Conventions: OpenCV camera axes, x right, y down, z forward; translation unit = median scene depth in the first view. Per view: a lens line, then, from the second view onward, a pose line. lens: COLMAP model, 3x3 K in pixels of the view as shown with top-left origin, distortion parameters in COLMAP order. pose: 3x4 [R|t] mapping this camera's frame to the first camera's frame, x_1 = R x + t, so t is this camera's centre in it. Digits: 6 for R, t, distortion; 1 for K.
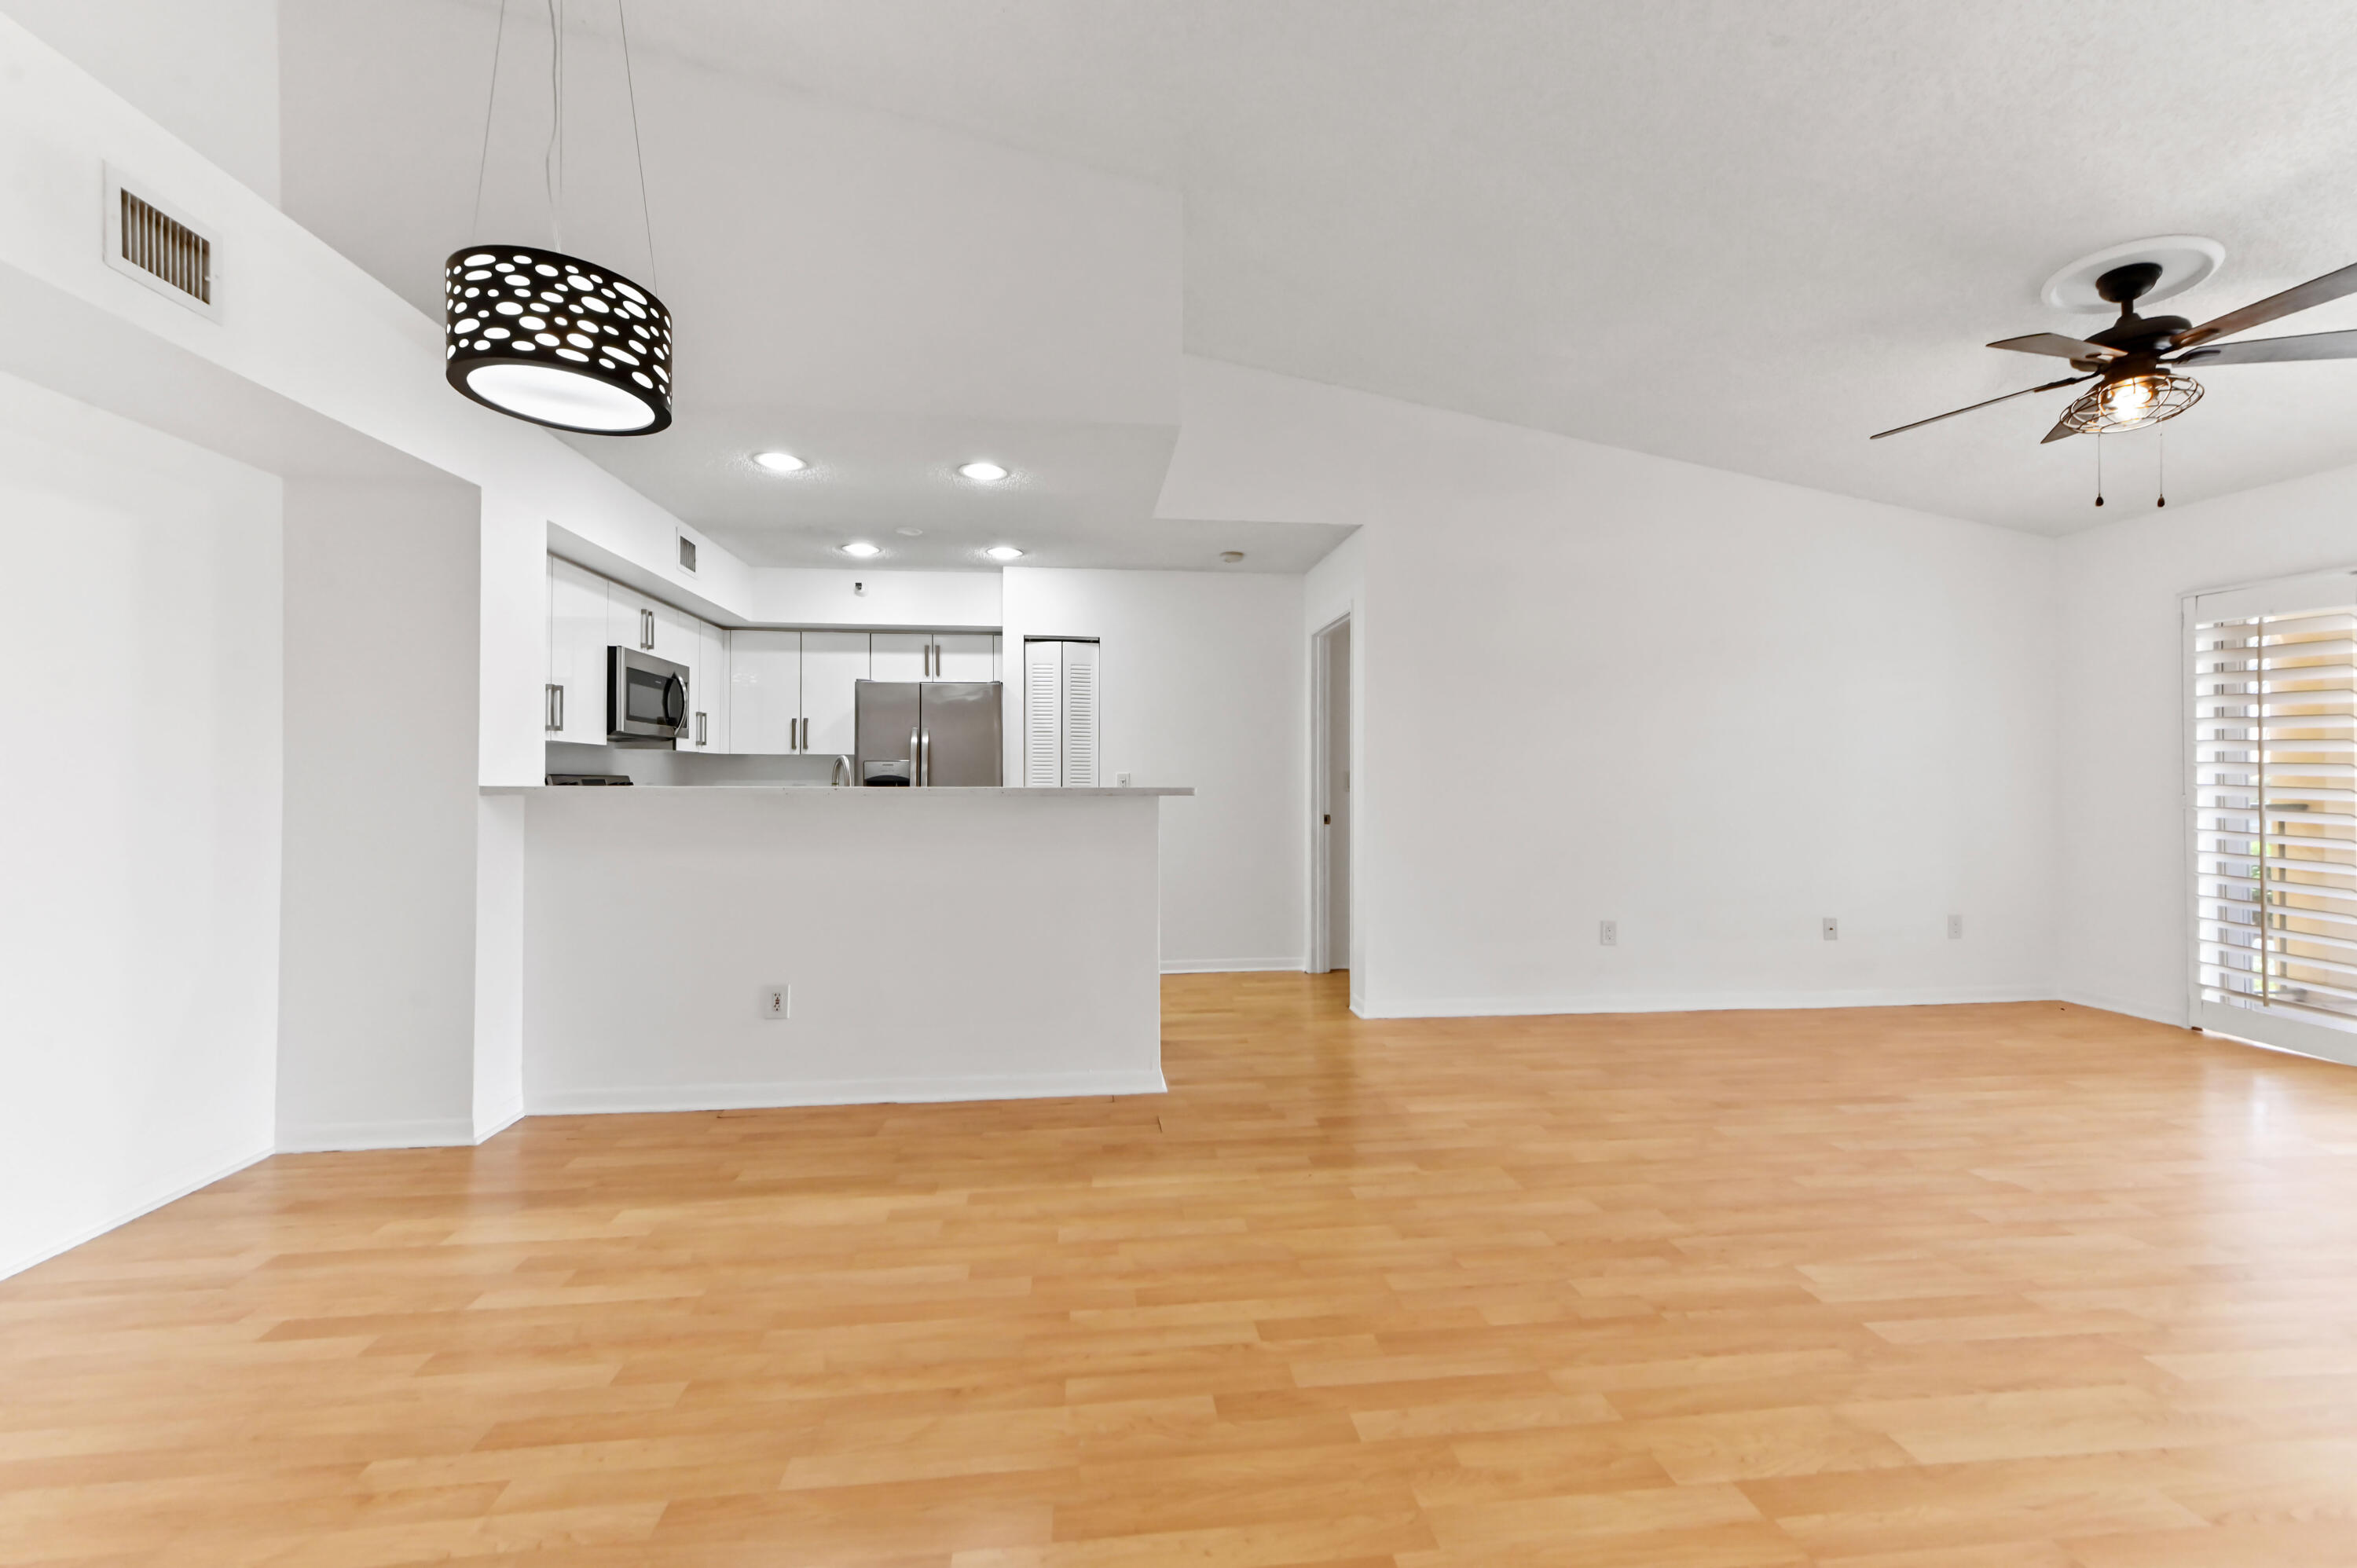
lens RADIAL K [[925.8, 0, 1170.8], [0, 925.8, 791.4], [0, 0, 1]] dist [0.014073, -0.000012]
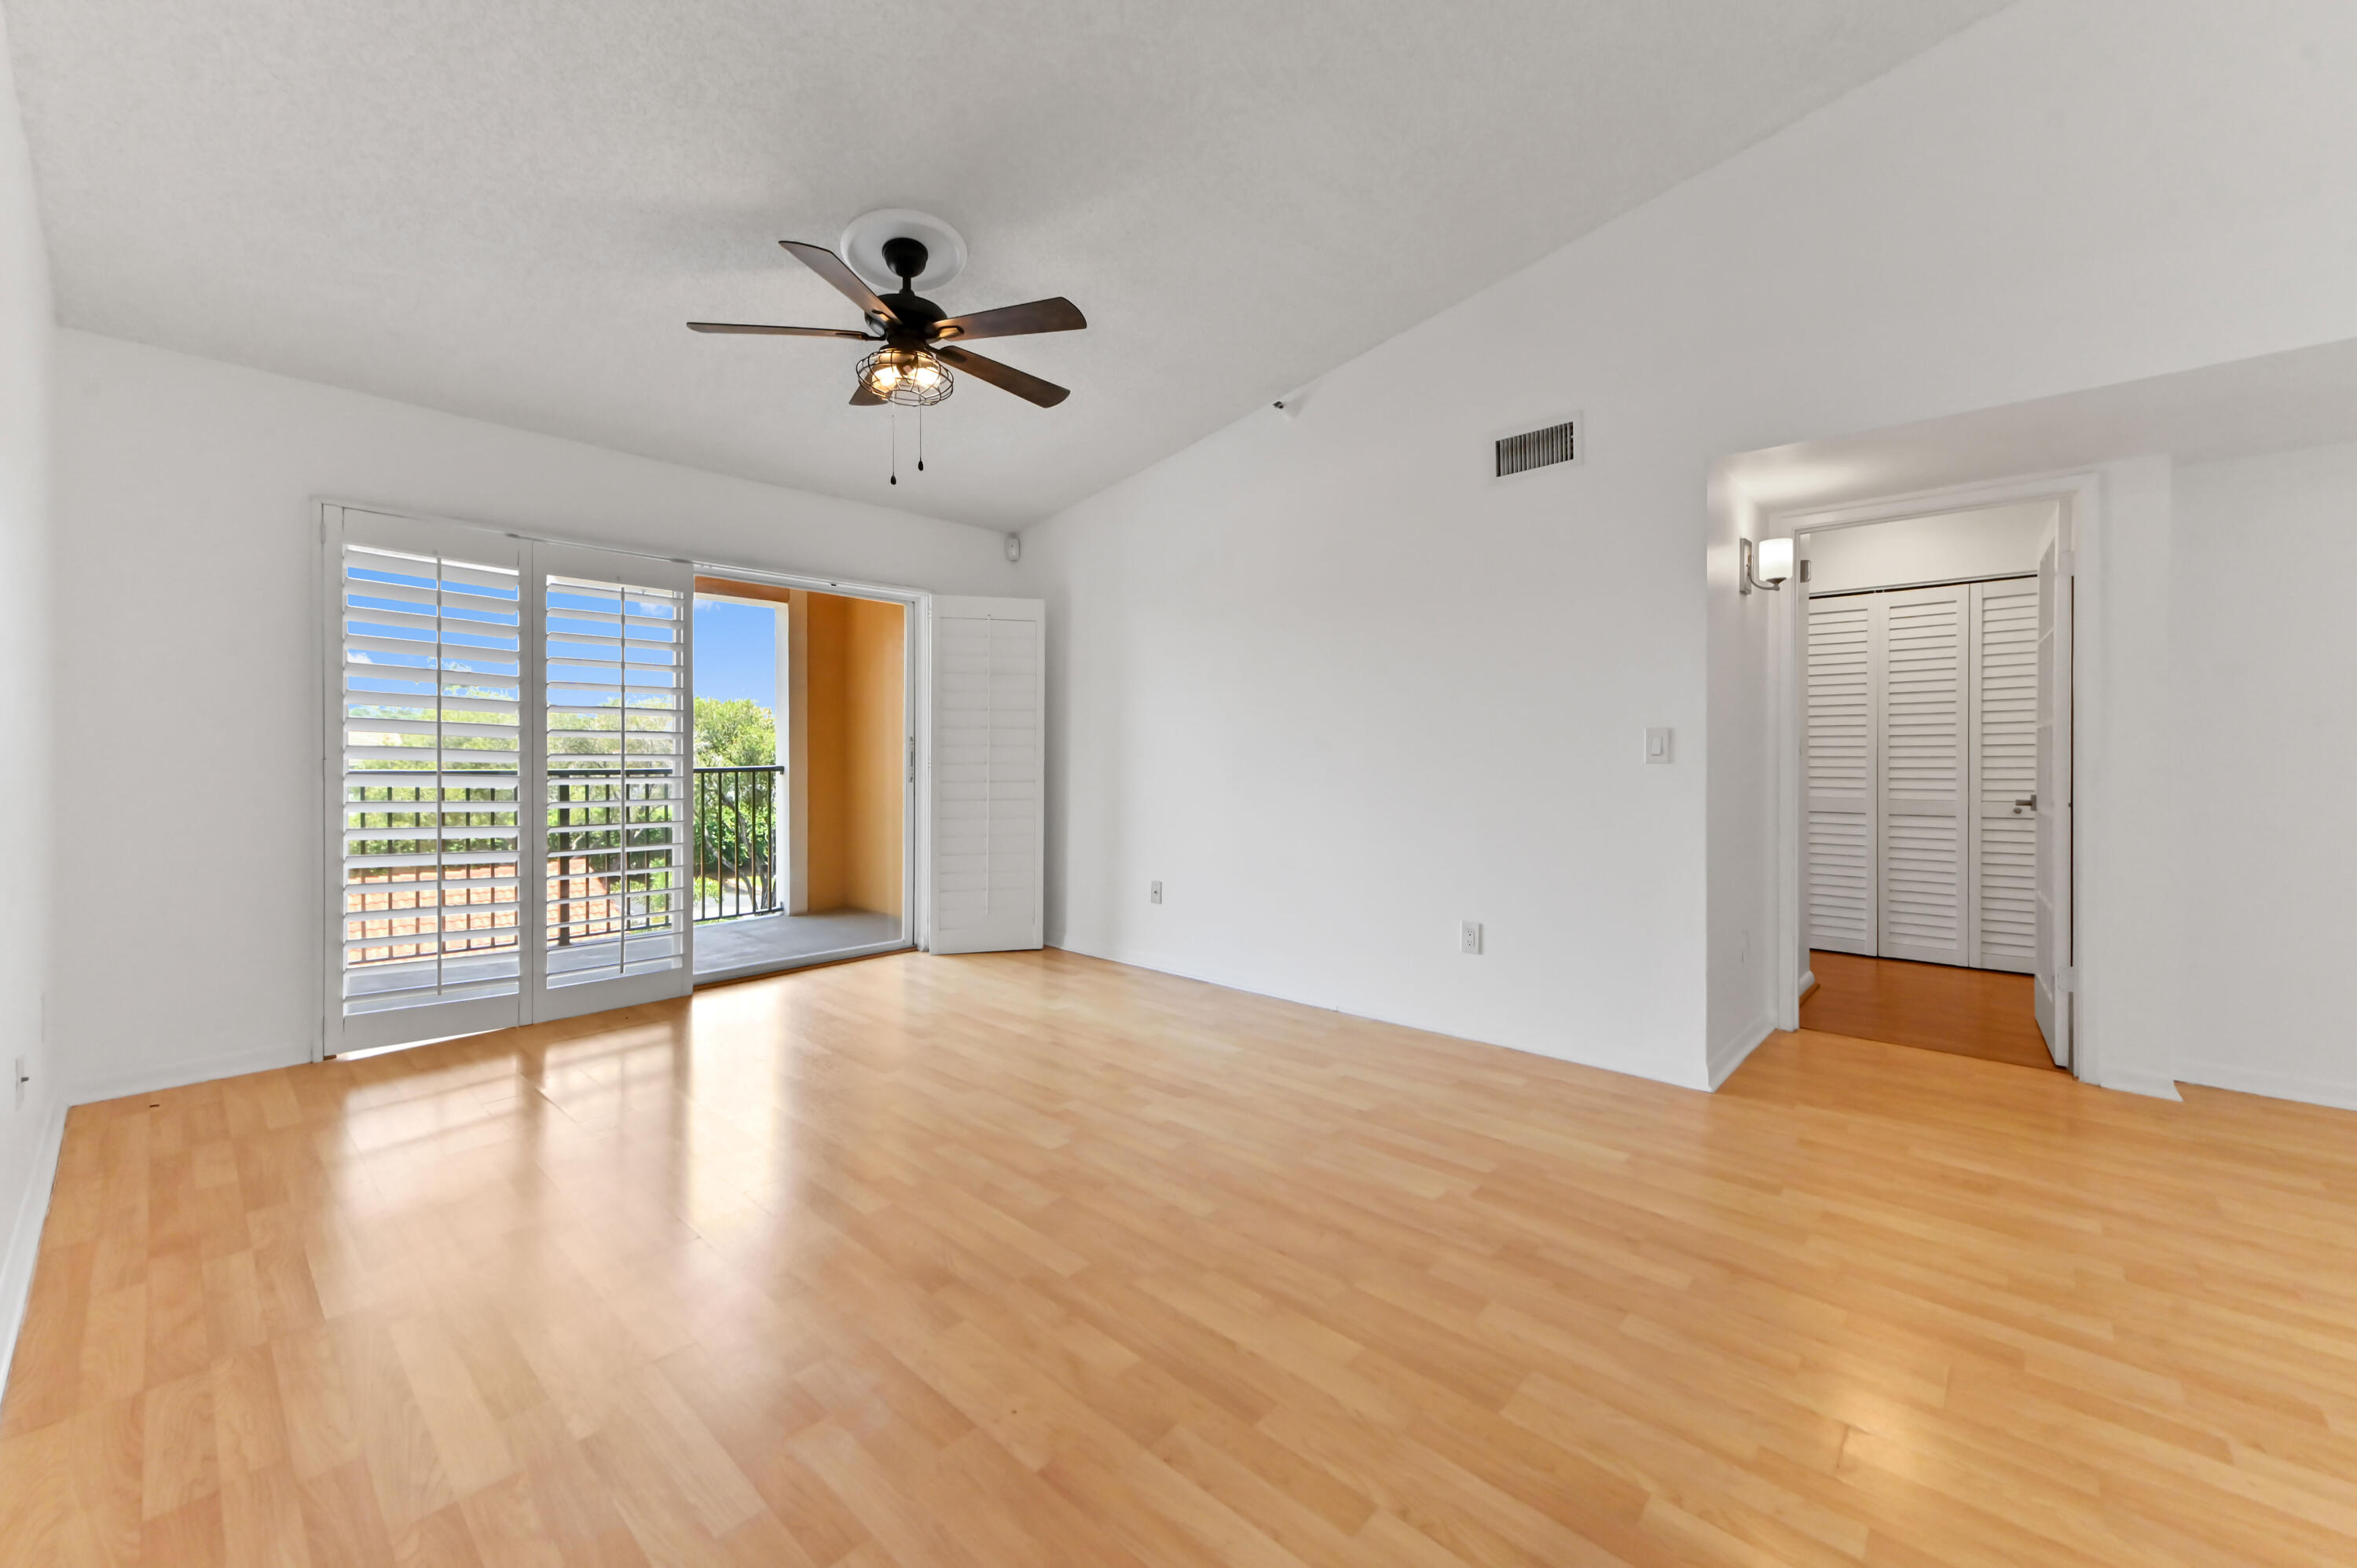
lens RADIAL K [[929.1, 0, 1173.0], [0, 929.1, 757.7], [0, 0, 1]] dist [0.011797, 0.000016]
pose [[-0.660300, -0.002911, 0.750996, 0.050722], [0.006737, 0.999929, 0.009800, -0.000746], [-0.750971, 0.011530, -0.660234, 1.301355]]
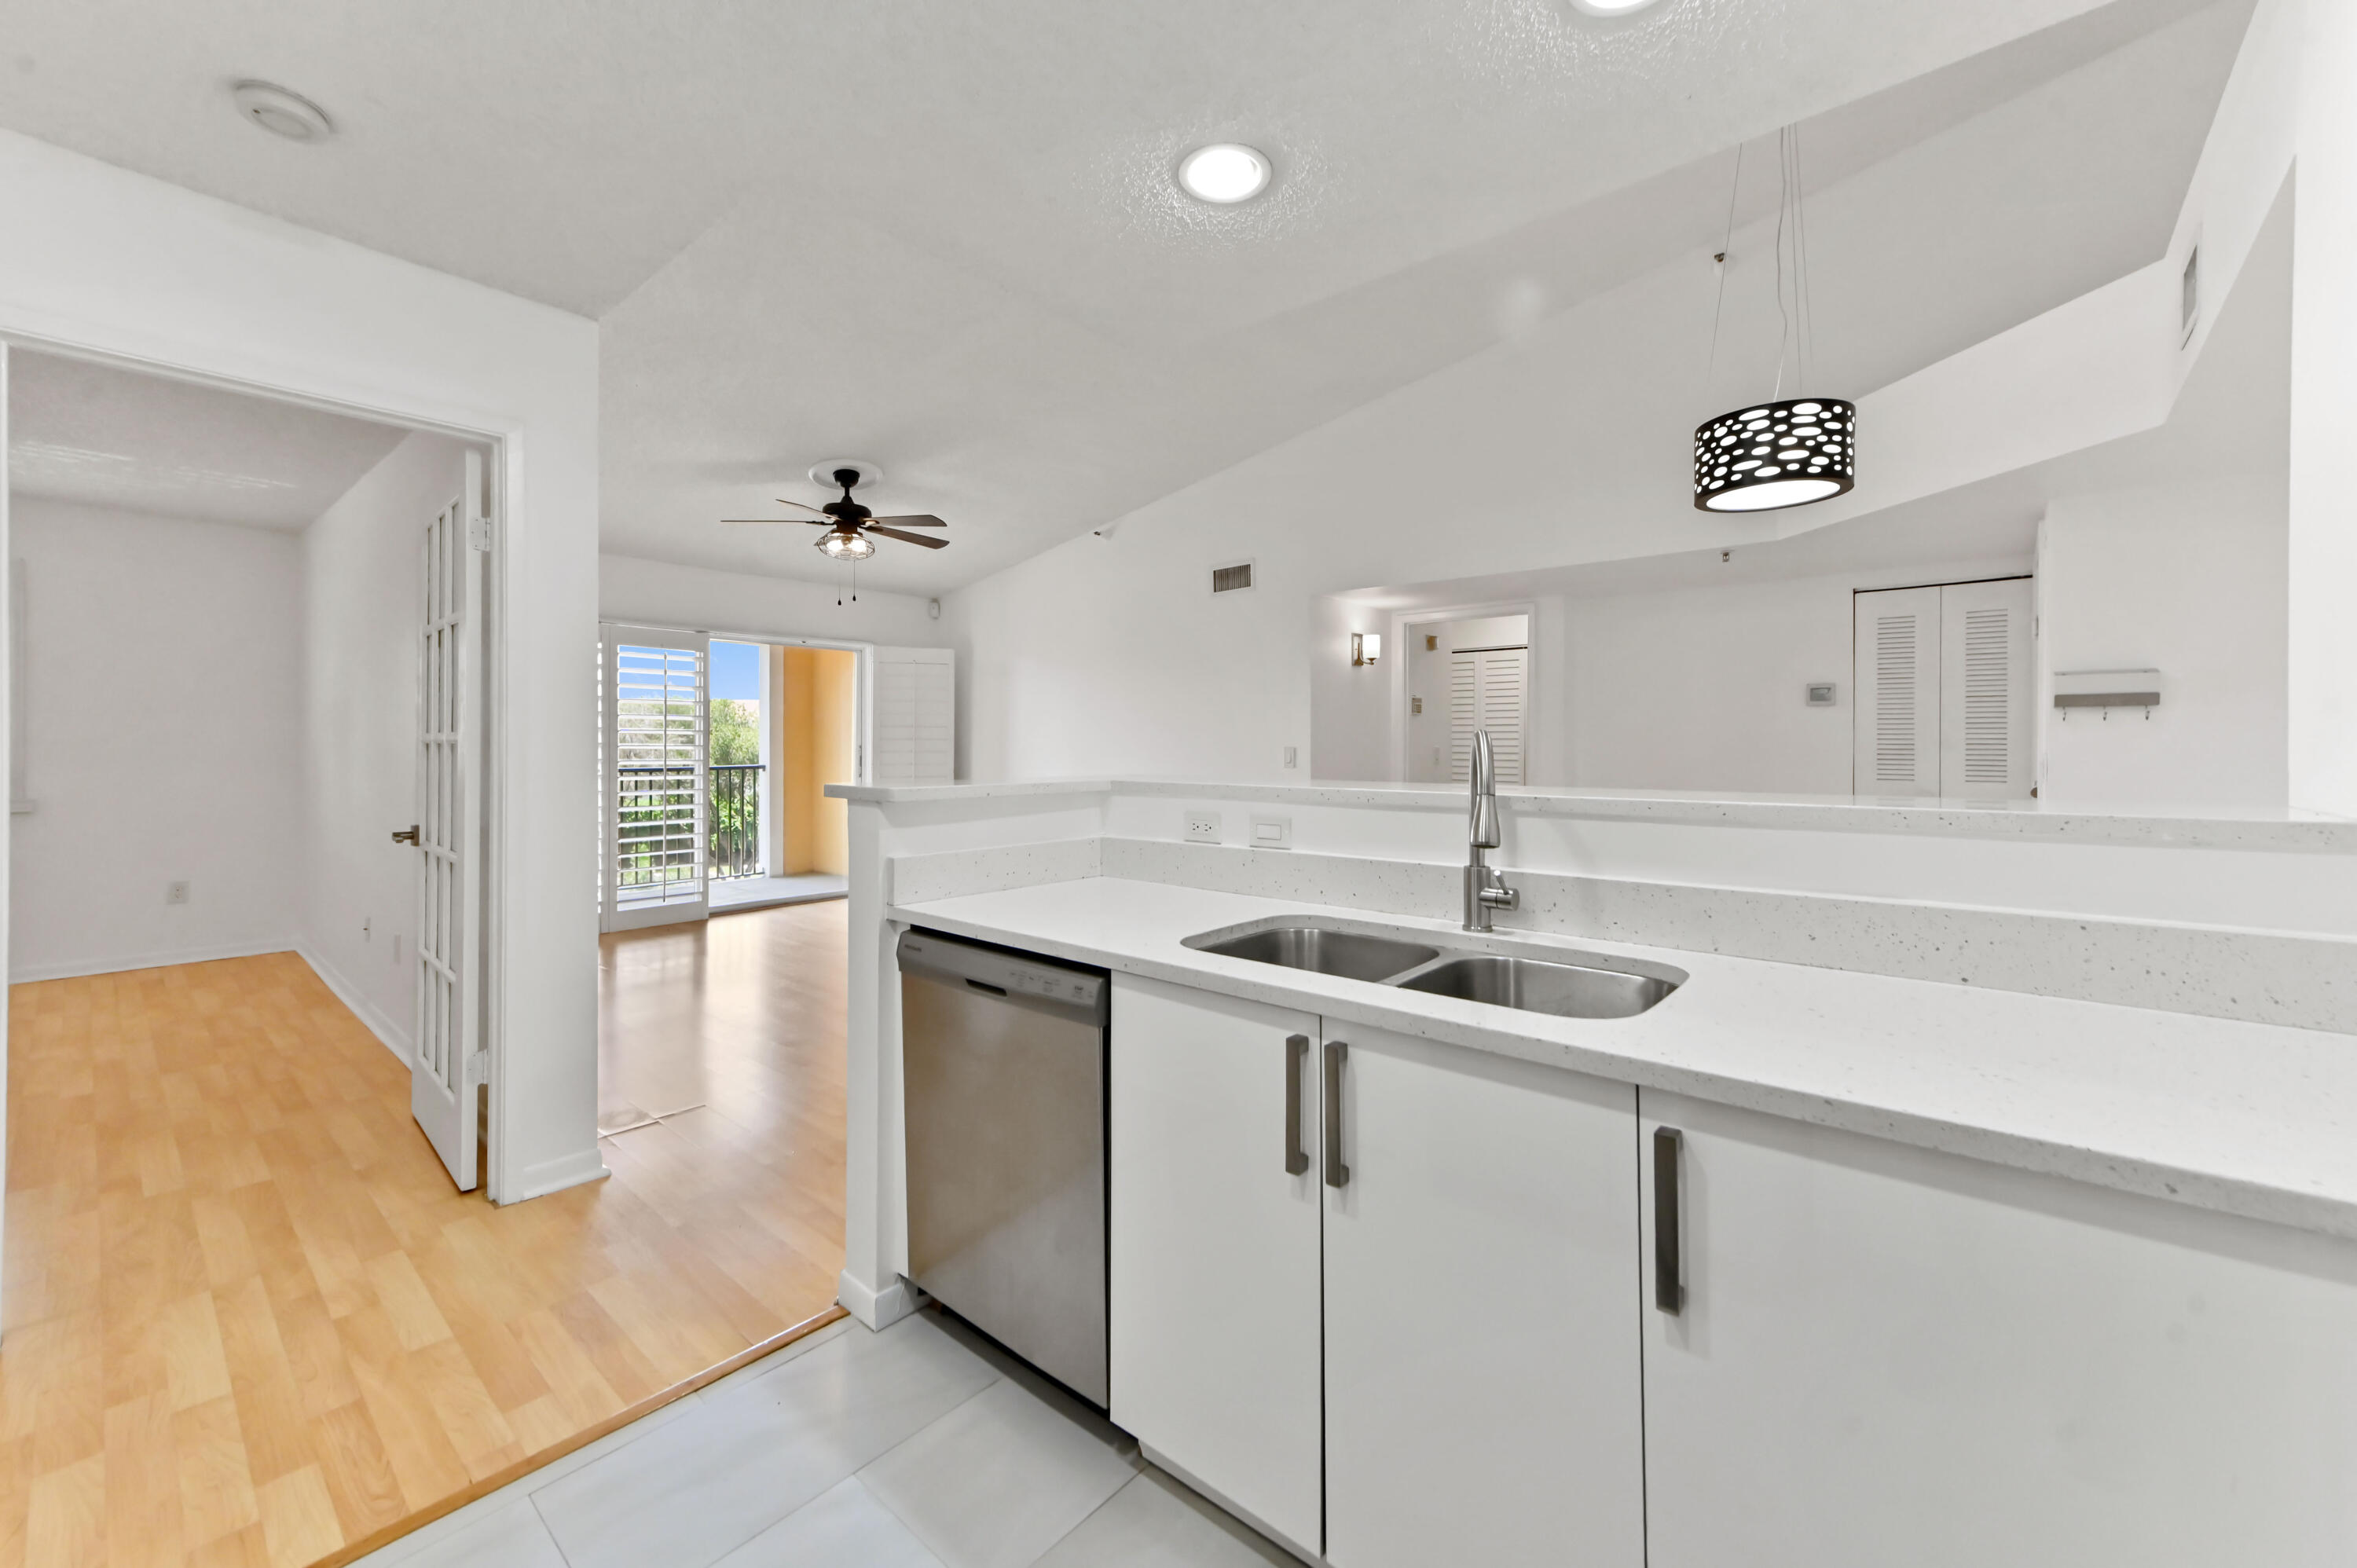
lens RADIAL K [[935.1, 0, 1167.5], [0, 935.1, 745.2], [0, 0, 1]] dist [0.014576, -0.000204]
pose [[-0.676063, 0.000044, 0.736844, -0.636521], [0.005087, 0.999976, 0.004608, -0.031921], [-0.736827, 0.006863, -0.676047, 1.569916]]
